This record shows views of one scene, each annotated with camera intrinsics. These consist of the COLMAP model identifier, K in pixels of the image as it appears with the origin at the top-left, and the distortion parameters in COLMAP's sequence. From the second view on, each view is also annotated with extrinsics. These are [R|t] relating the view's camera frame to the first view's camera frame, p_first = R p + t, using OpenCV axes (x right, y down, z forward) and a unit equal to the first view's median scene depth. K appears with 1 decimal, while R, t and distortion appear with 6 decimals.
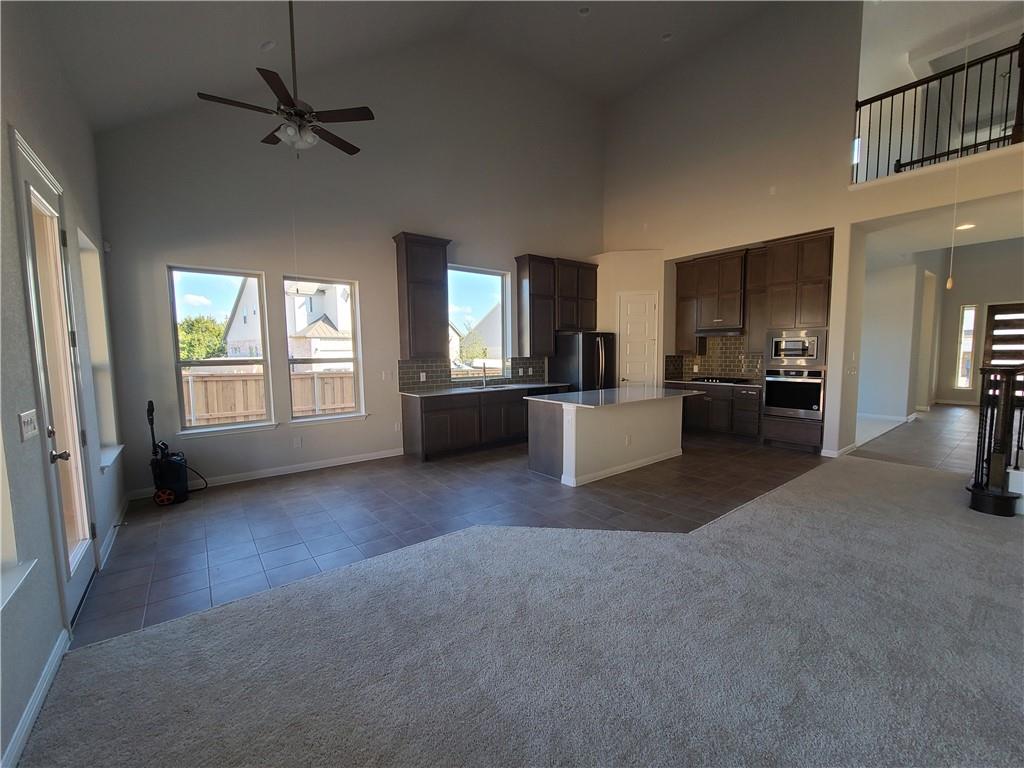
lens RADIAL K [[418.1, 0, 515.5], [0, 418.1, 385.9], [0, 0, 1]] dist [0.000962, -0.000631]
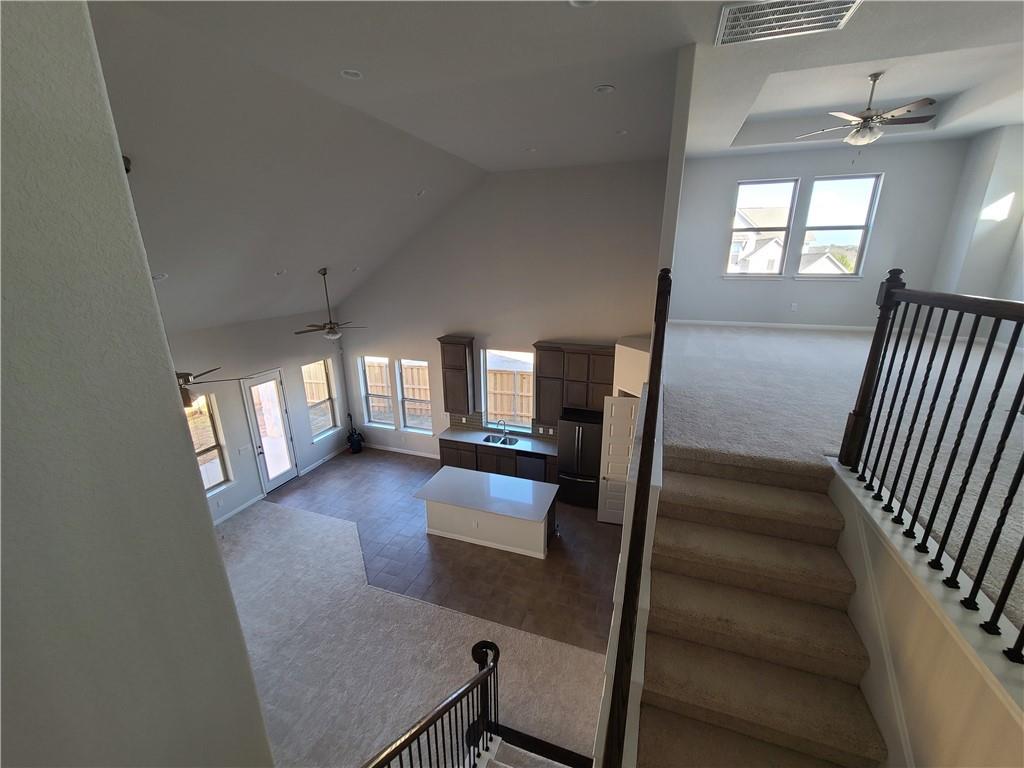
lens RADIAL K [[418.1, 0, 516.3], [0, 418.1, 386.8], [0, 0, 1]] dist [0.000962, -0.000631]
pose [[0.543508, 0.247110, -0.802207, 1.190240], [-0.068362, 0.965542, 0.251107, -0.591211], [0.836616, -0.081638, 0.541673, 0.361560]]
